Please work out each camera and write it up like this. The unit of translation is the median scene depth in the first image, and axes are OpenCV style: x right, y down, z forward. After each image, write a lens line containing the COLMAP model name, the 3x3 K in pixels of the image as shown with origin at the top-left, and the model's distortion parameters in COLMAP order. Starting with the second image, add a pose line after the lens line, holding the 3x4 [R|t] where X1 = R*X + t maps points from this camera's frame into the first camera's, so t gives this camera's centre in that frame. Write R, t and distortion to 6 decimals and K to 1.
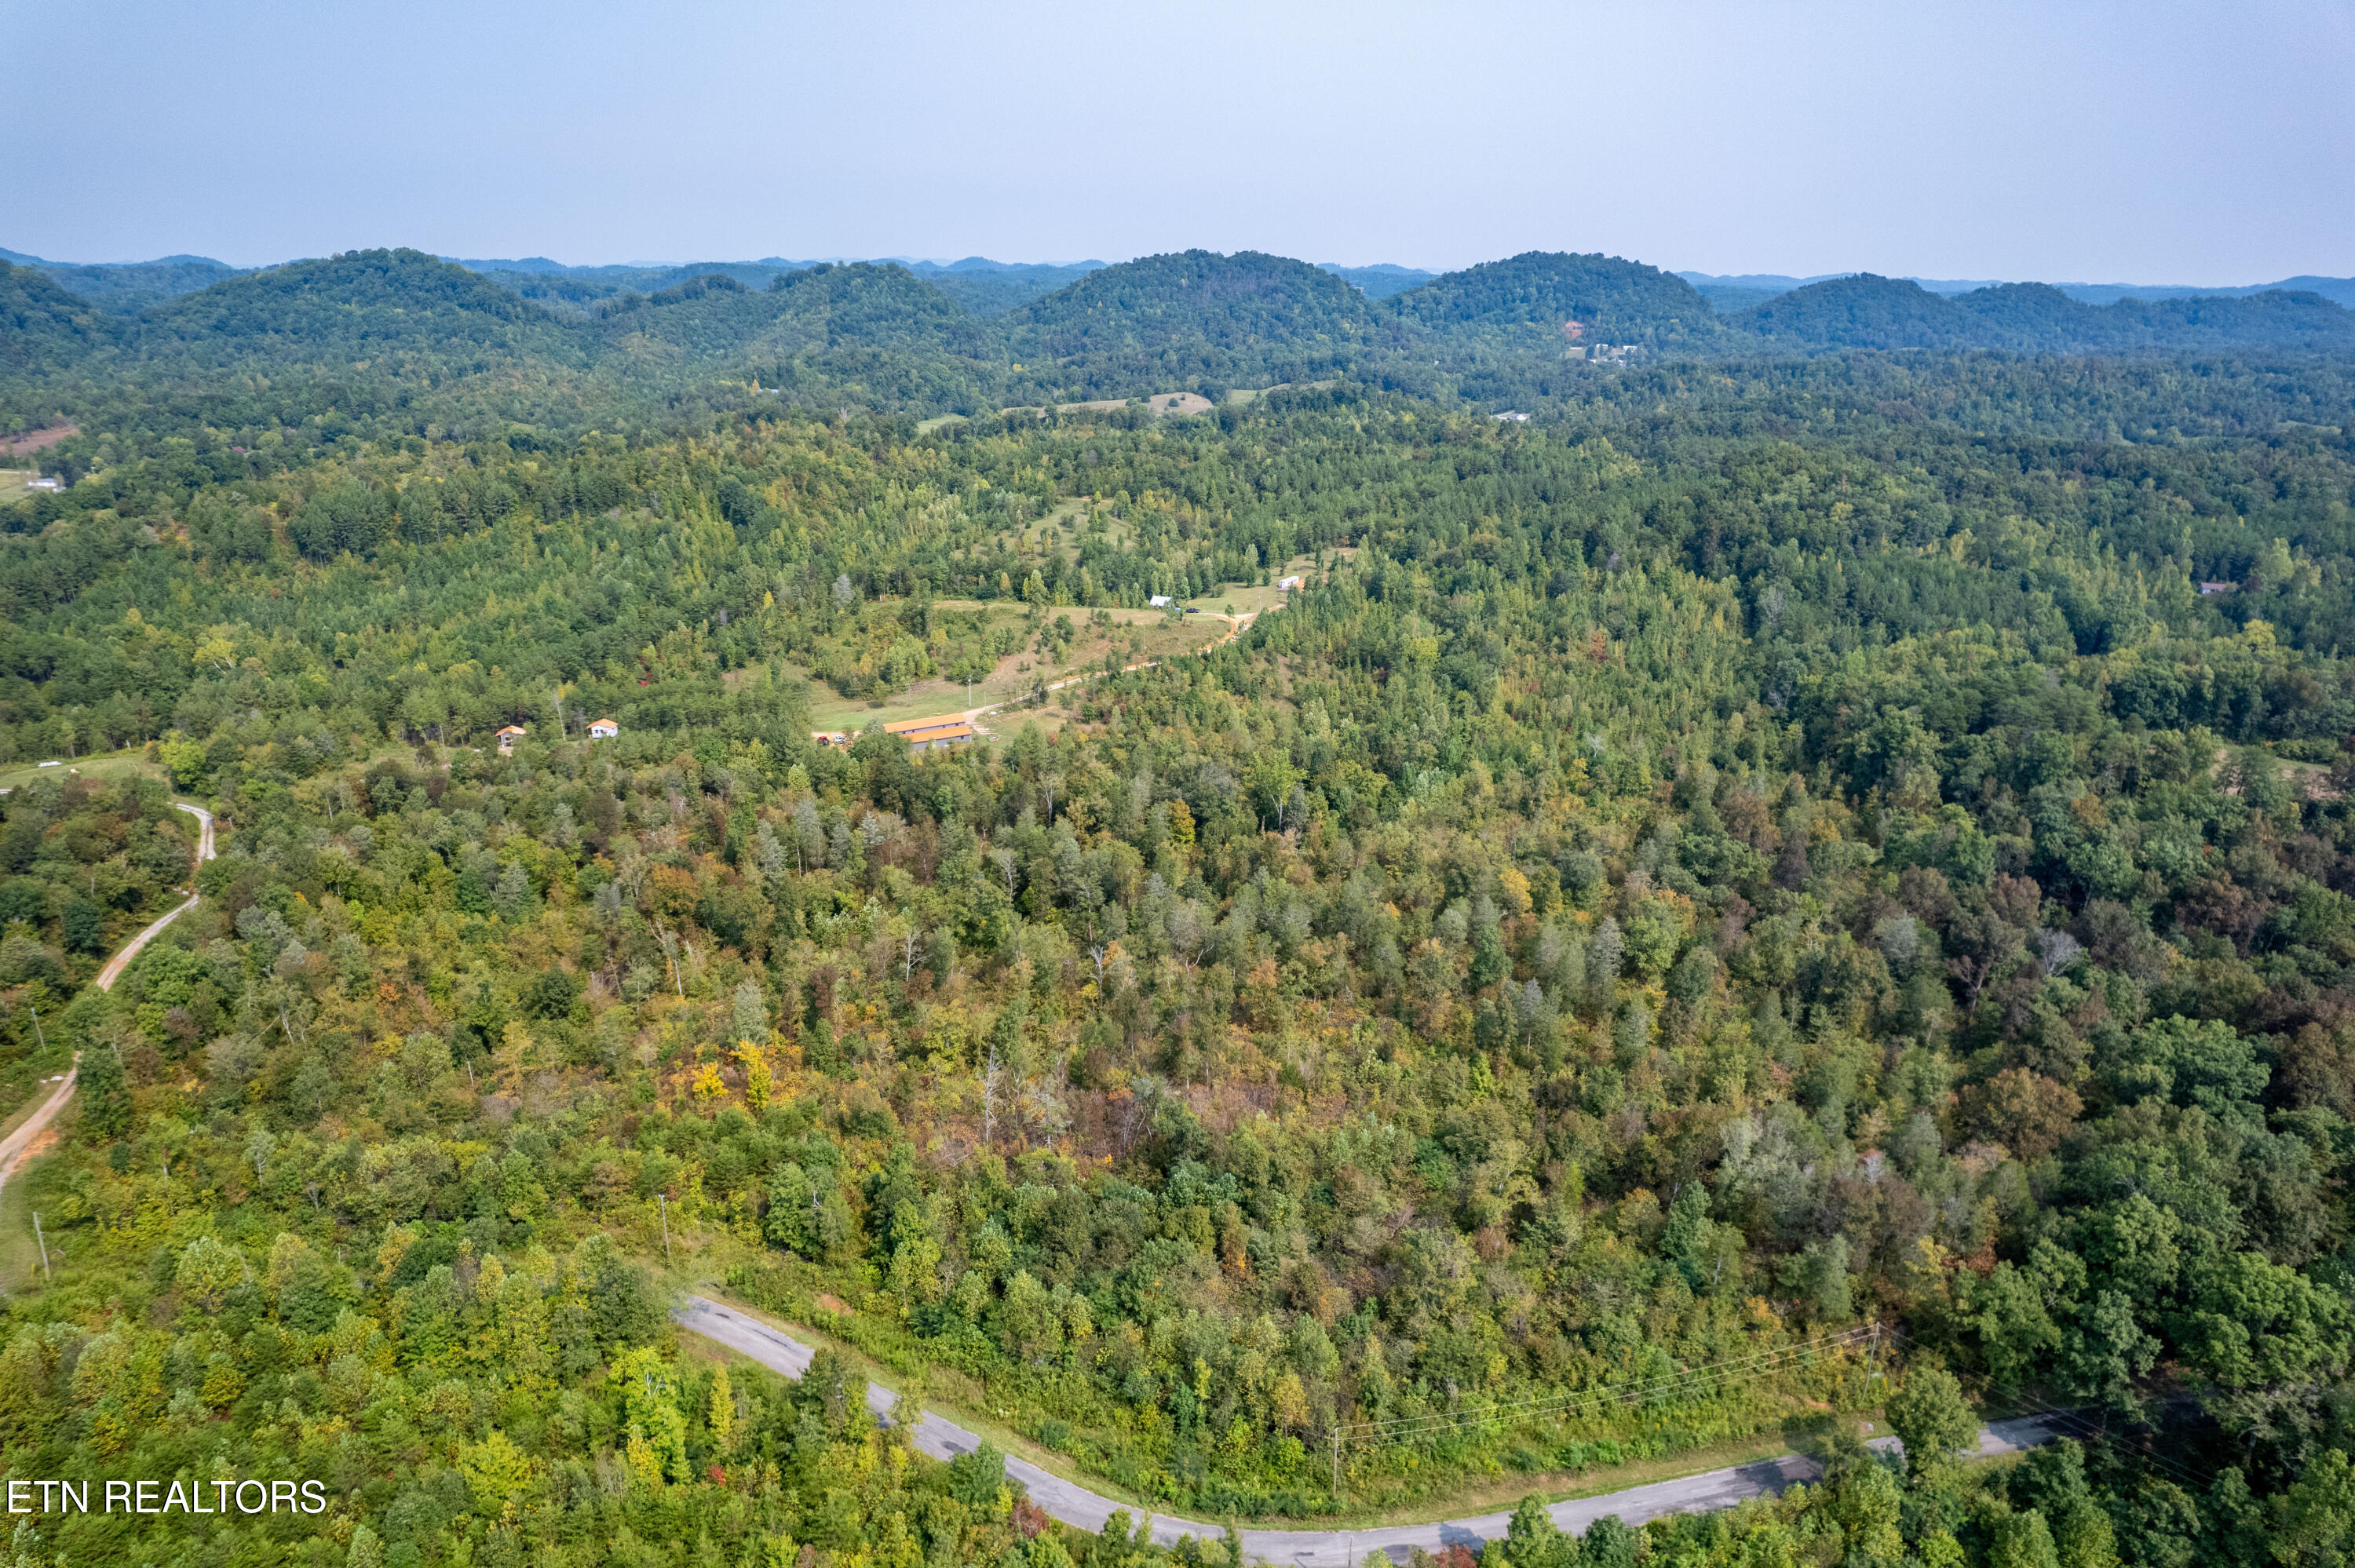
lens RADIAL K [[1480.8, 0, 1175.4], [0, 1480.8, 794.4], [0, 0, 1]] dist [-0.066273, 0.053895]
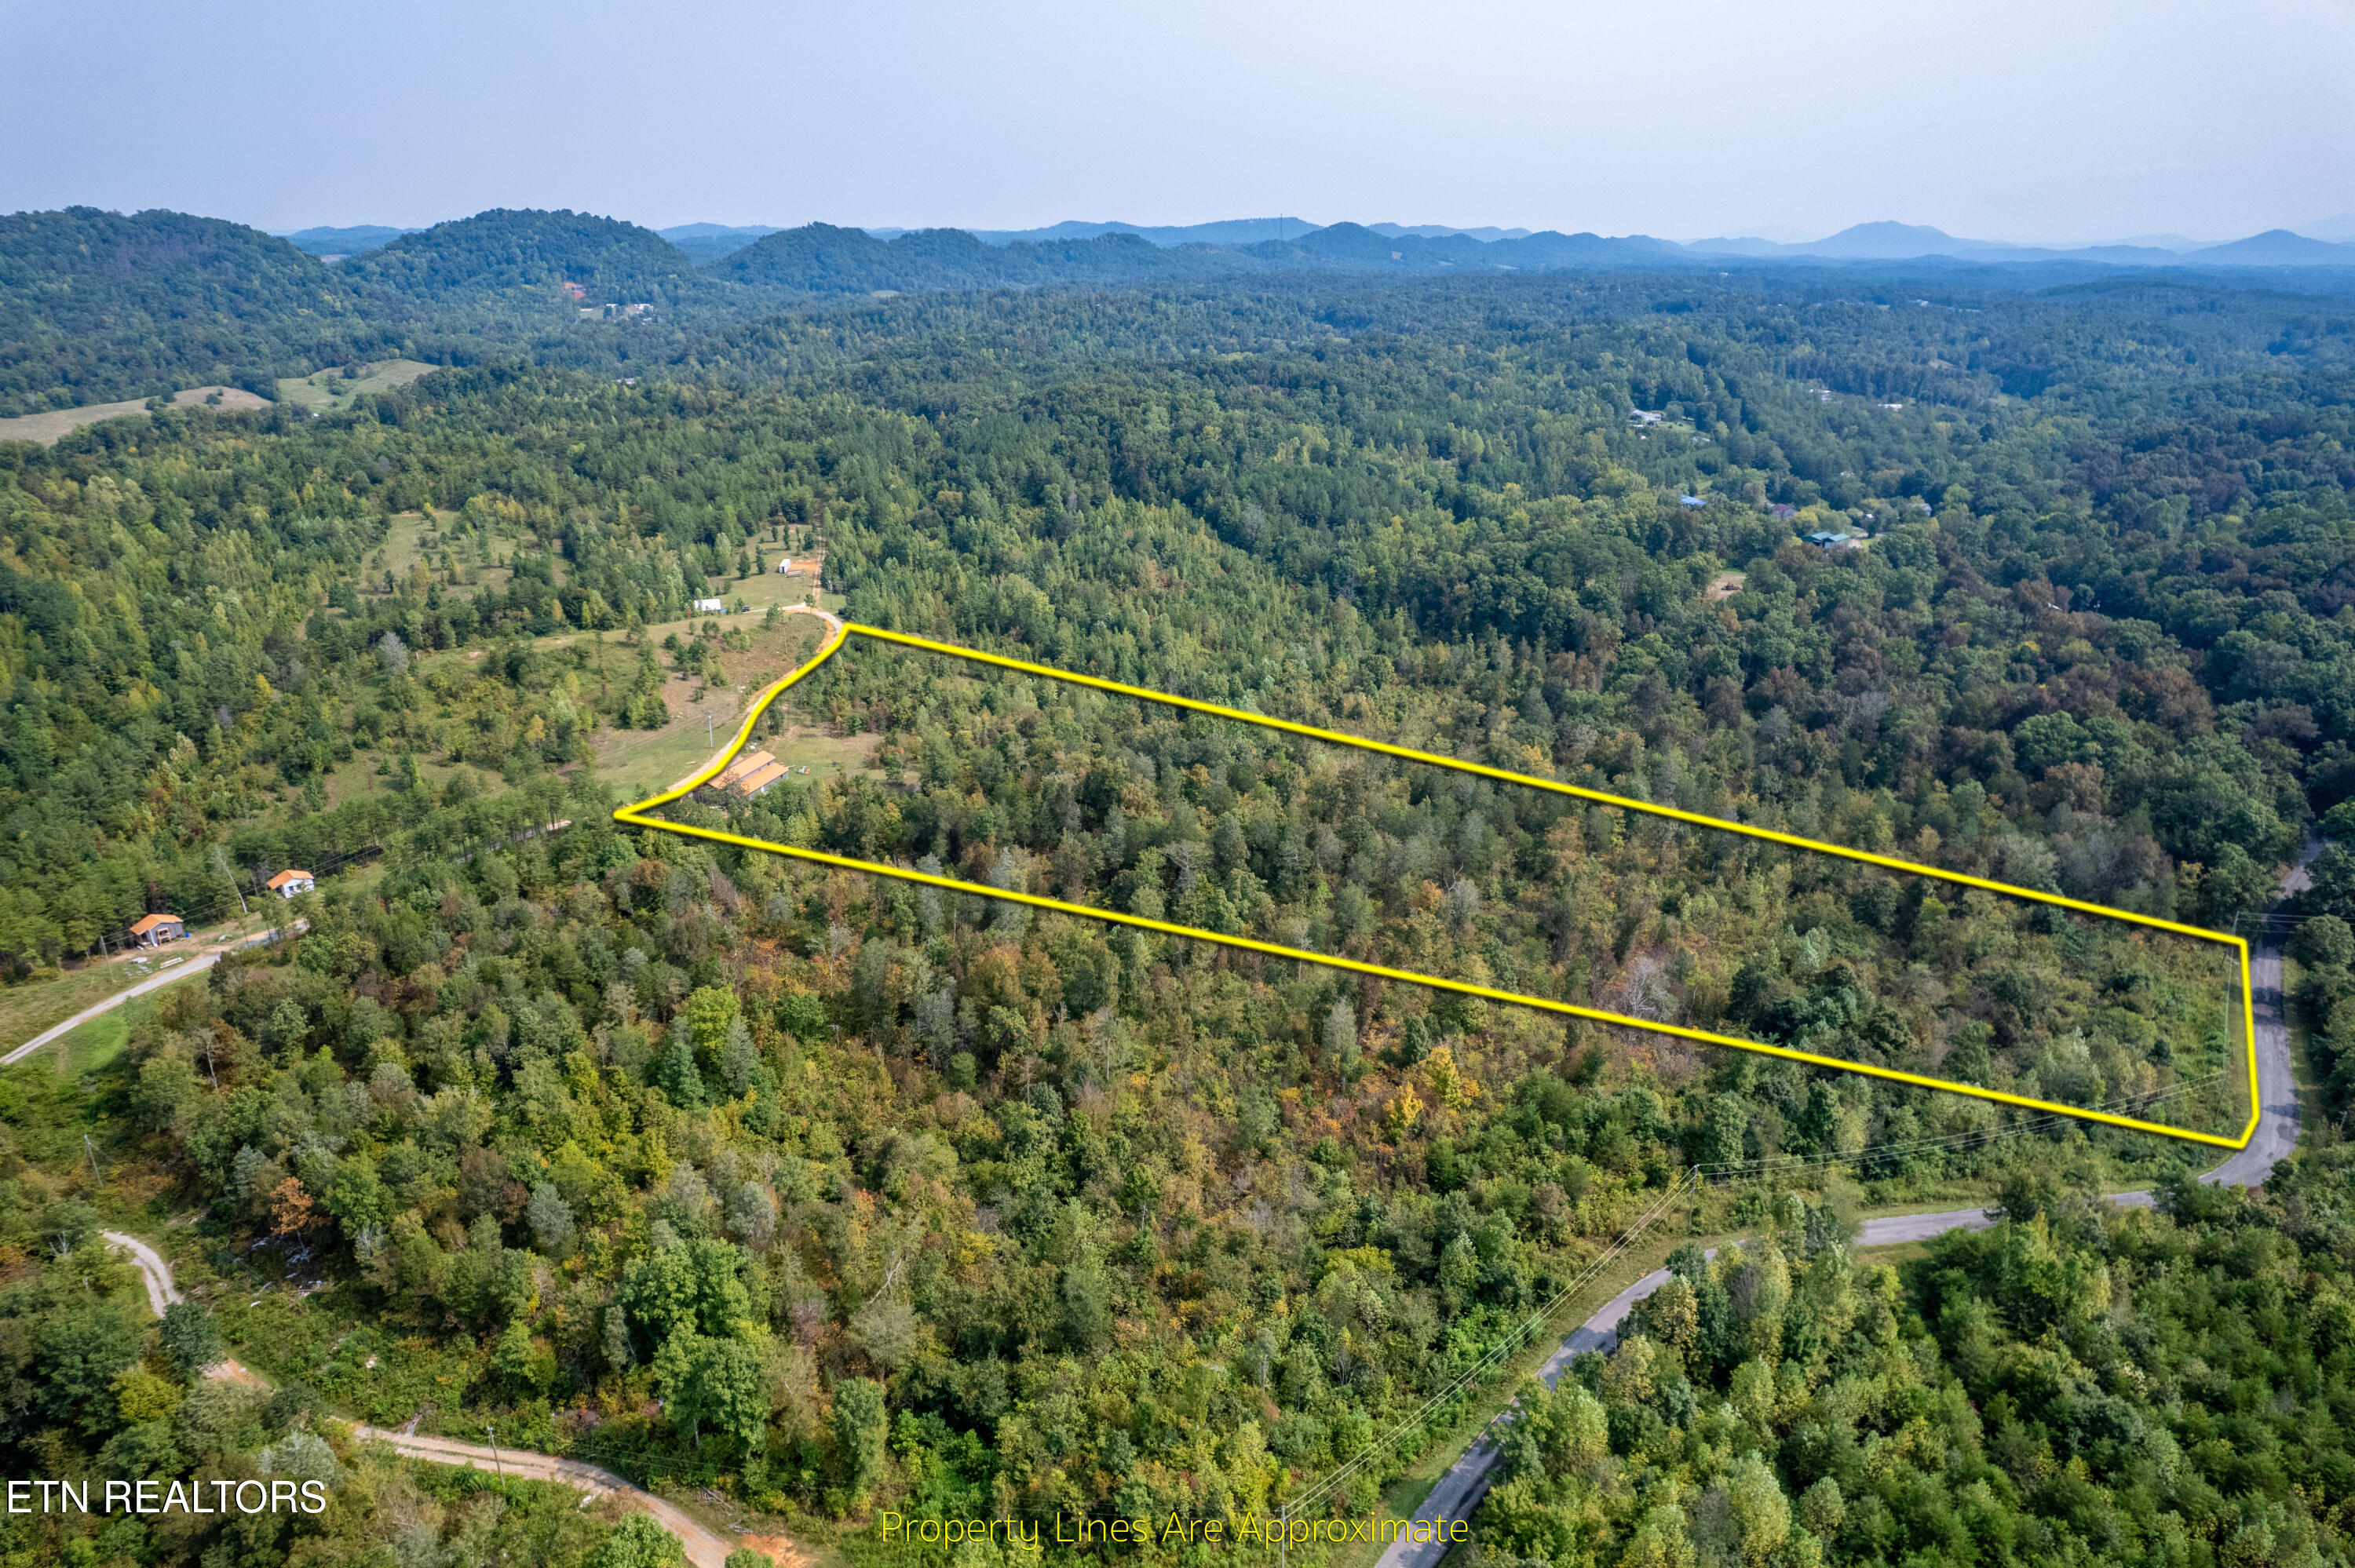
lens RADIAL K [[1480.8, 0, 1170.8], [0, 1480.8, 794.1], [0, 0, 1]] dist [-0.066273, 0.053895]
pose [[0.766743, -0.236322, 0.596873, -0.479828], [0.219258, 0.970268, 0.102503, -0.065060], [-0.603350, 0.052276, 0.795761, 0.158400]]
